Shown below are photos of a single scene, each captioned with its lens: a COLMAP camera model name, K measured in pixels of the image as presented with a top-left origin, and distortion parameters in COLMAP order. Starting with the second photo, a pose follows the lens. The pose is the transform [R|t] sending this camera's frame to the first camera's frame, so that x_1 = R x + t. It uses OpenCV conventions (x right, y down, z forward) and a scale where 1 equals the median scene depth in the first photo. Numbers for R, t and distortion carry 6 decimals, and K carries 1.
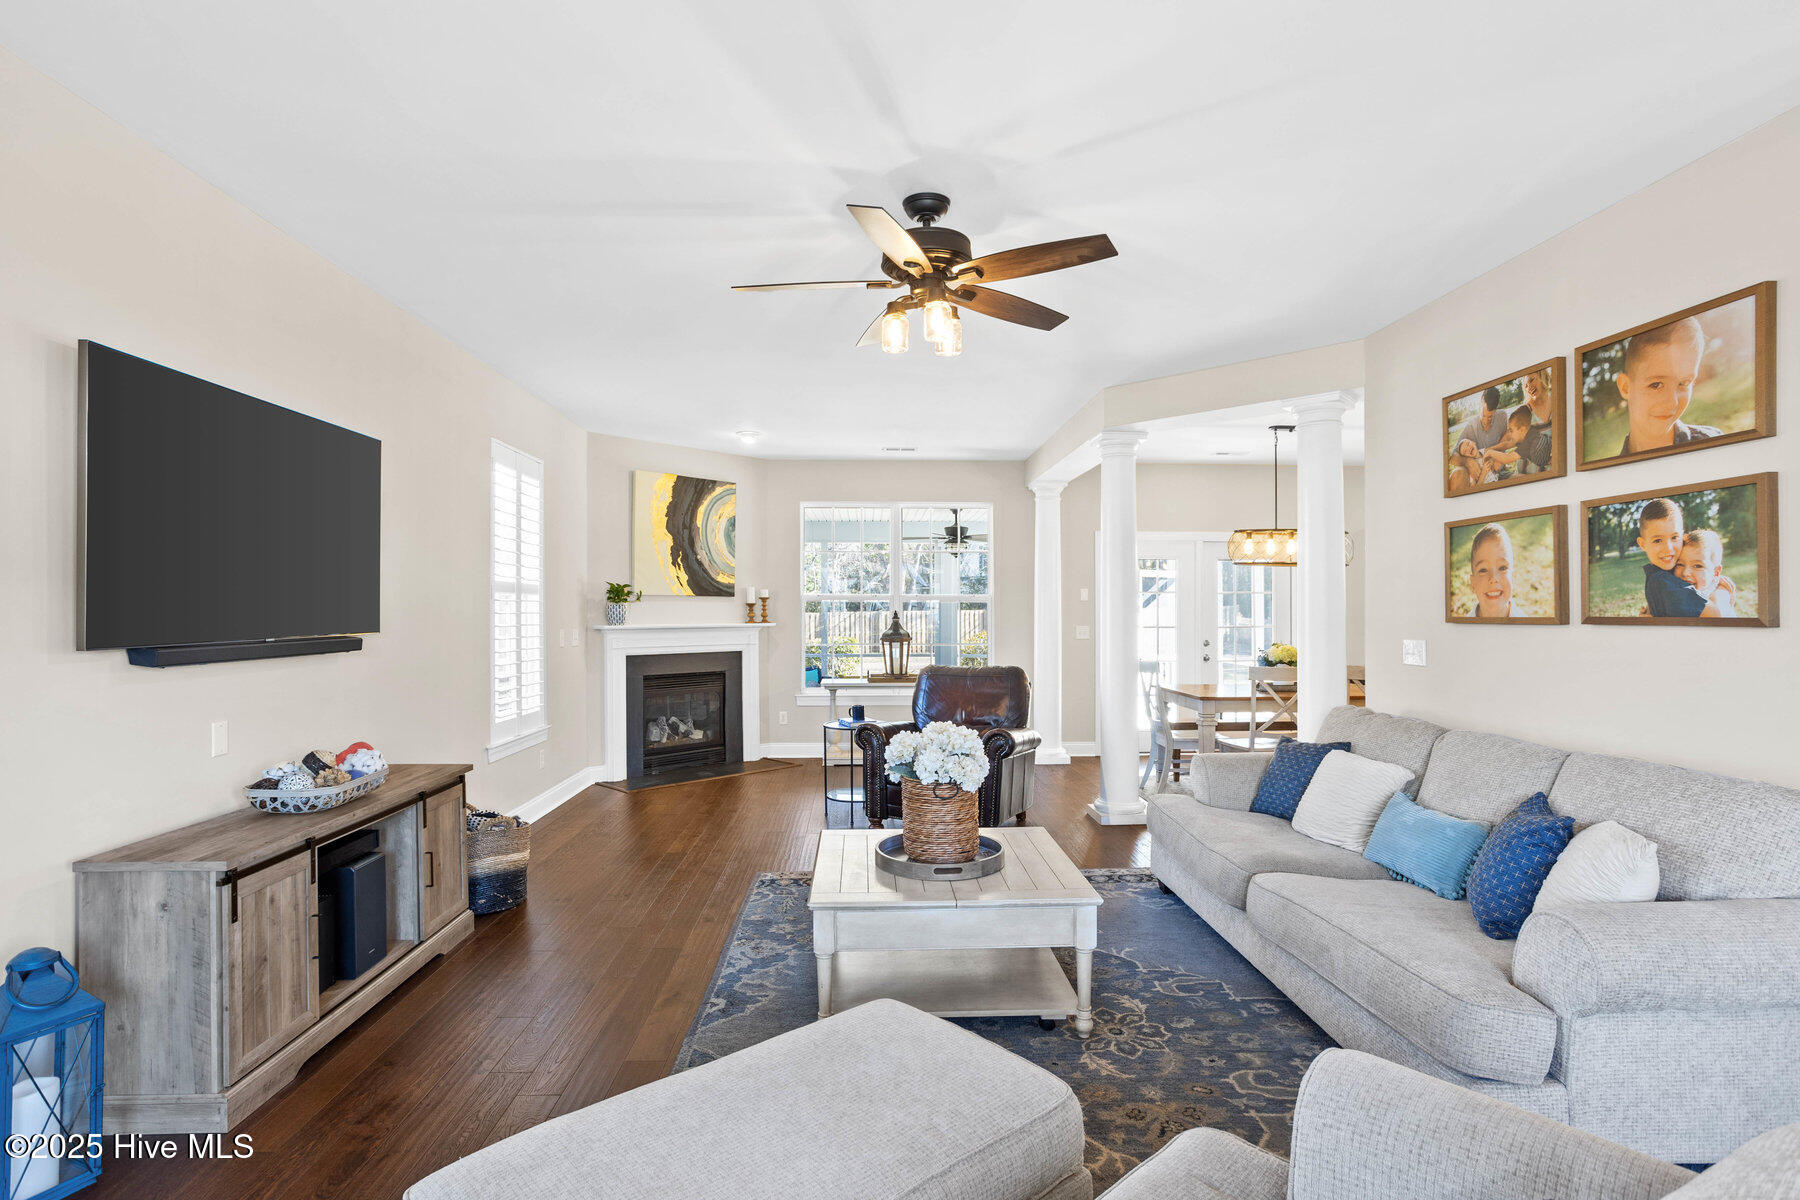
lens RADIAL K [[929.0, 0, 909.6], [0, 929.0, 602.5], [0, 0, 1]] dist [-0.024981, 0.004689]
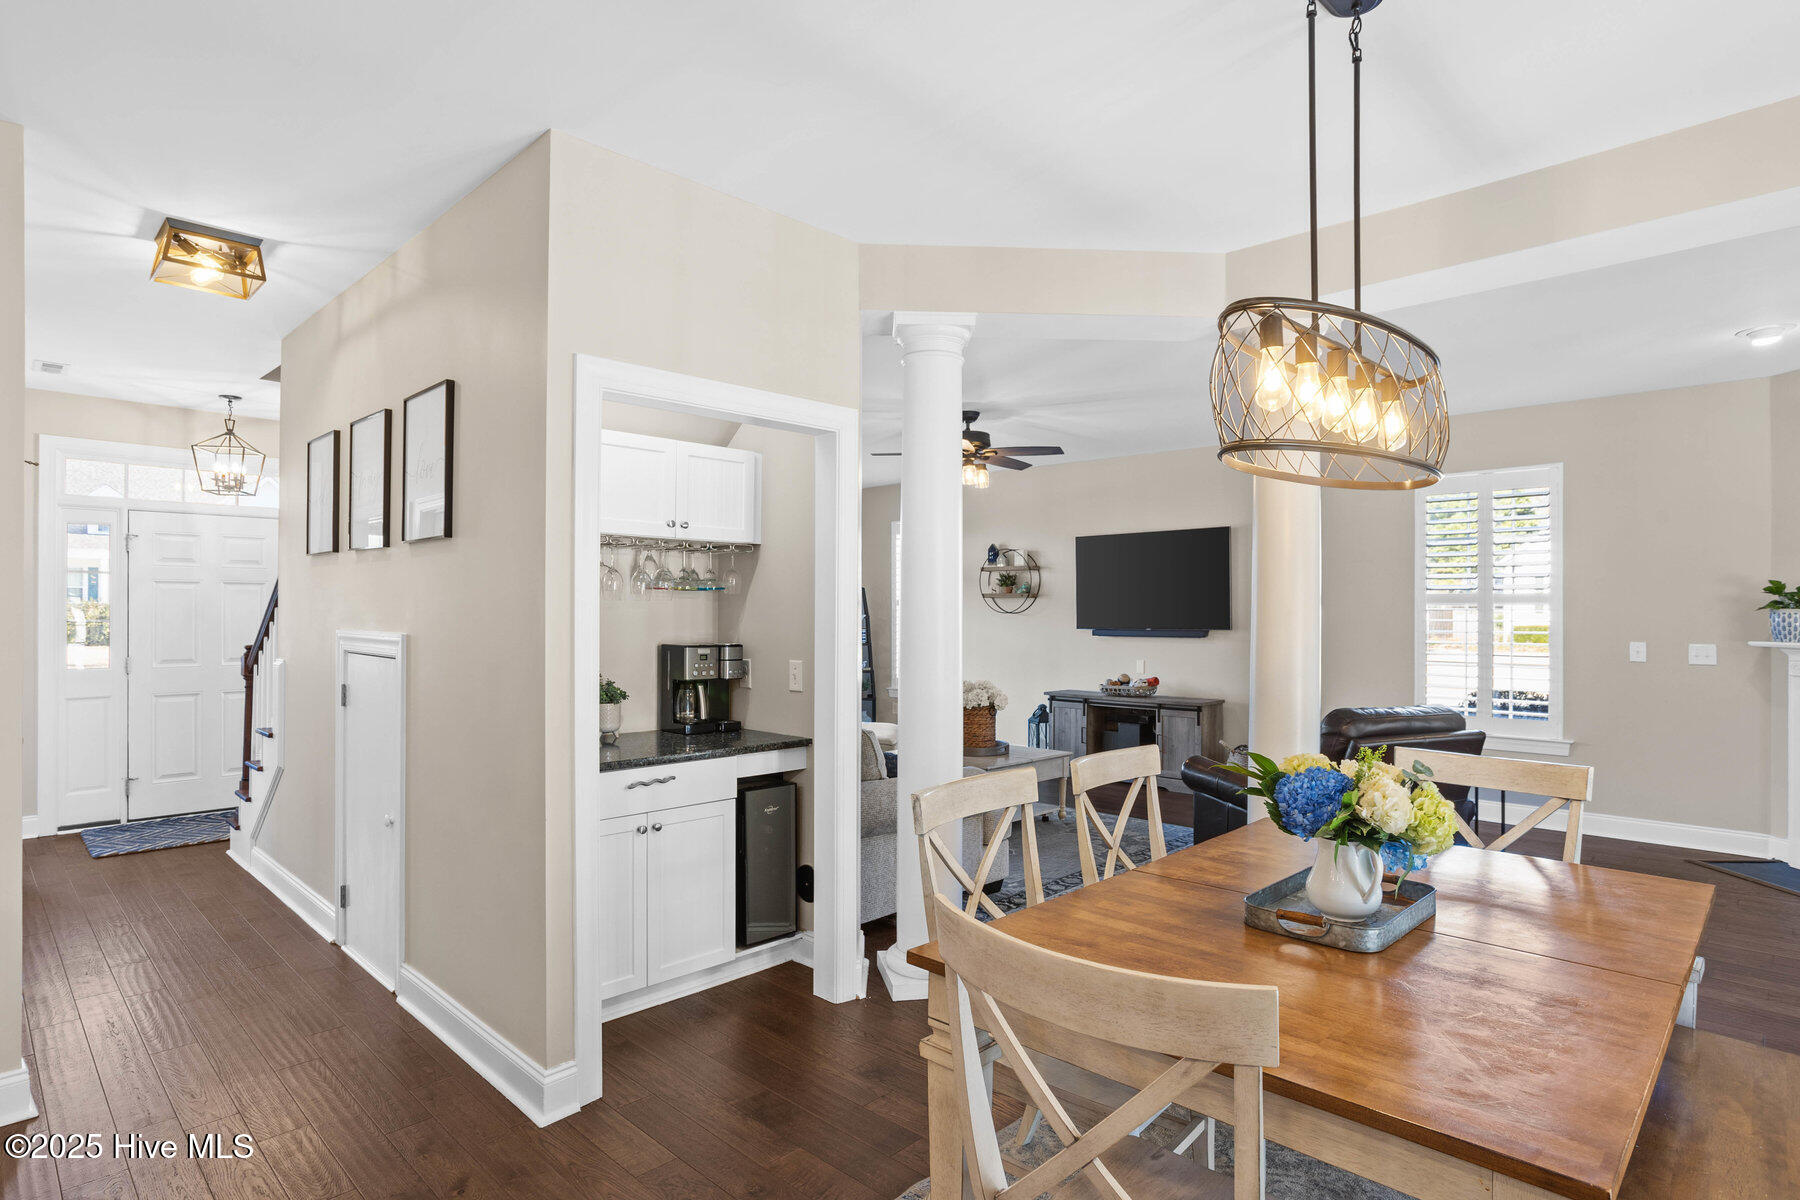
lens RADIAL K [[929.0, 0, 905.9], [0, 929.0, 608.4], [0, 0, 1]] dist [-0.024981, 0.004689]
pose [[-0.740468, -0.002924, -0.672085, 0.587837], [0.004754, 0.999943, -0.009588, 0.002764], [0.672074, -0.010295, -0.740412, 0.983145]]
